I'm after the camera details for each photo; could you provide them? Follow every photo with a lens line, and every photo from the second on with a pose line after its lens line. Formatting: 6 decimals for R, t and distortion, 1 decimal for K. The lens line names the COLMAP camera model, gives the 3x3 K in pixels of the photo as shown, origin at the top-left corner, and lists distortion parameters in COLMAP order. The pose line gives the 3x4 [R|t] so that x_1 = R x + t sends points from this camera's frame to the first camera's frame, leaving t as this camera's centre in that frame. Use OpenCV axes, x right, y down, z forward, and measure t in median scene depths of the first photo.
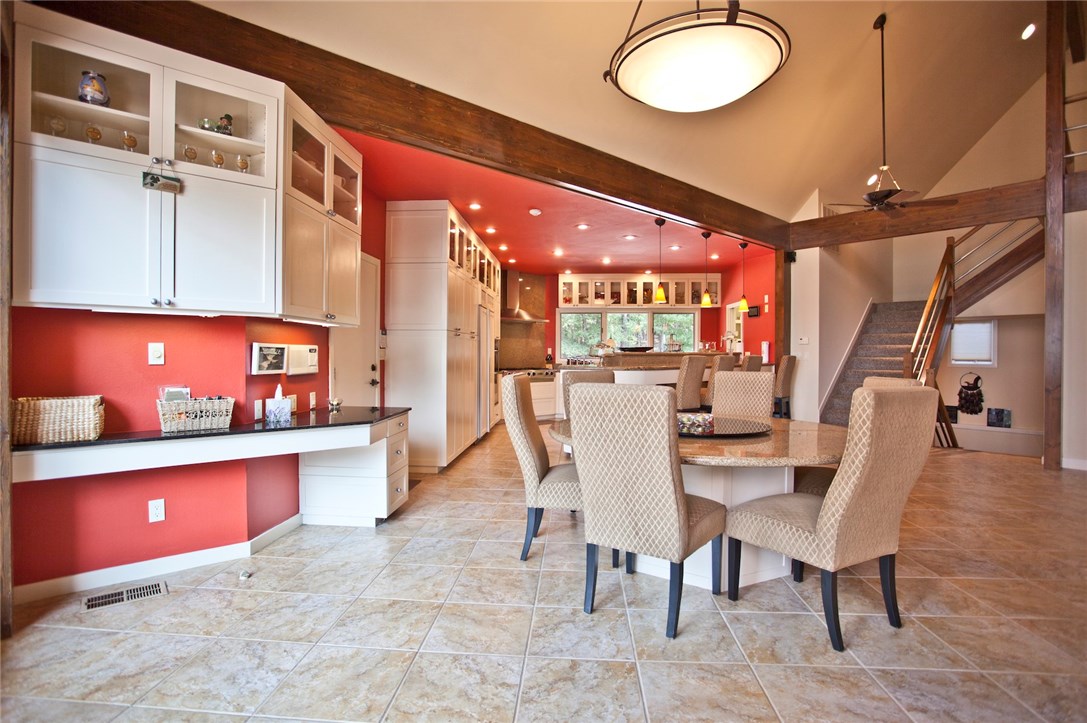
lens RADIAL K [[528.9, 0, 543.5], [0, 528.9, 361.5], [0, 0, 1]] dist [-0.049364, 0.018081]
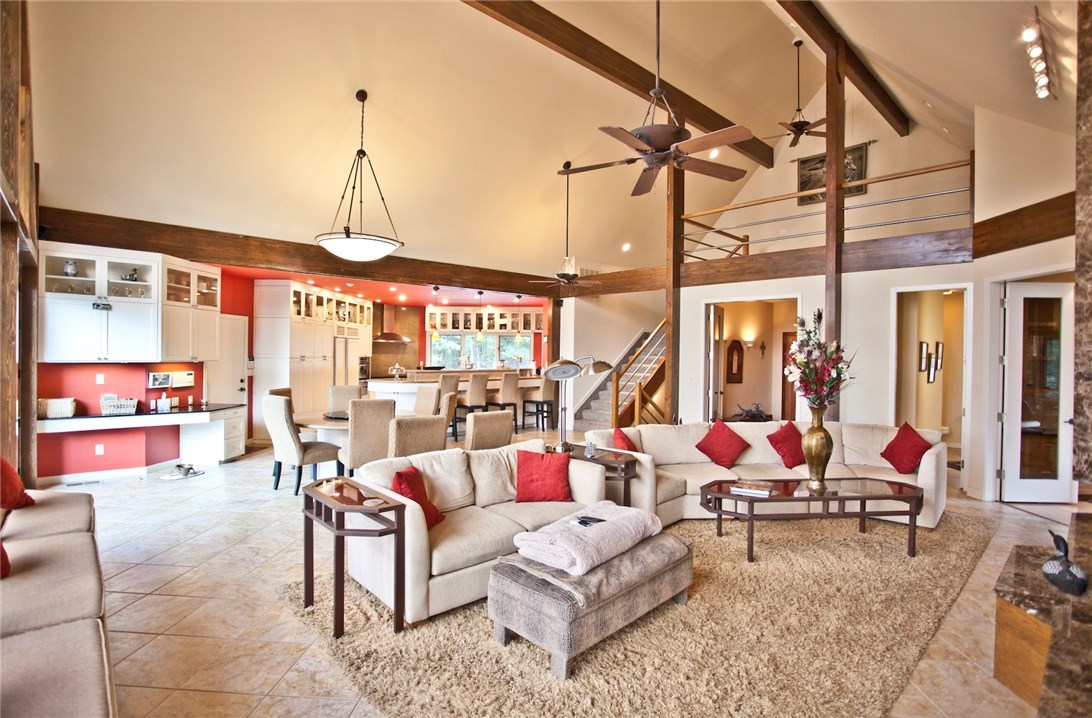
lens RADIAL K [[532.3, 0, 532.1], [0, 532.3, 361.9], [0, 0, 1]] dist [0.001906, 0.001108]
pose [[0.999935, 0.009626, -0.006187, 0.980074], [-0.009606, 0.999948, 0.003282, -0.100000], [0.006218, -0.003222, 0.999975, -1.119717]]
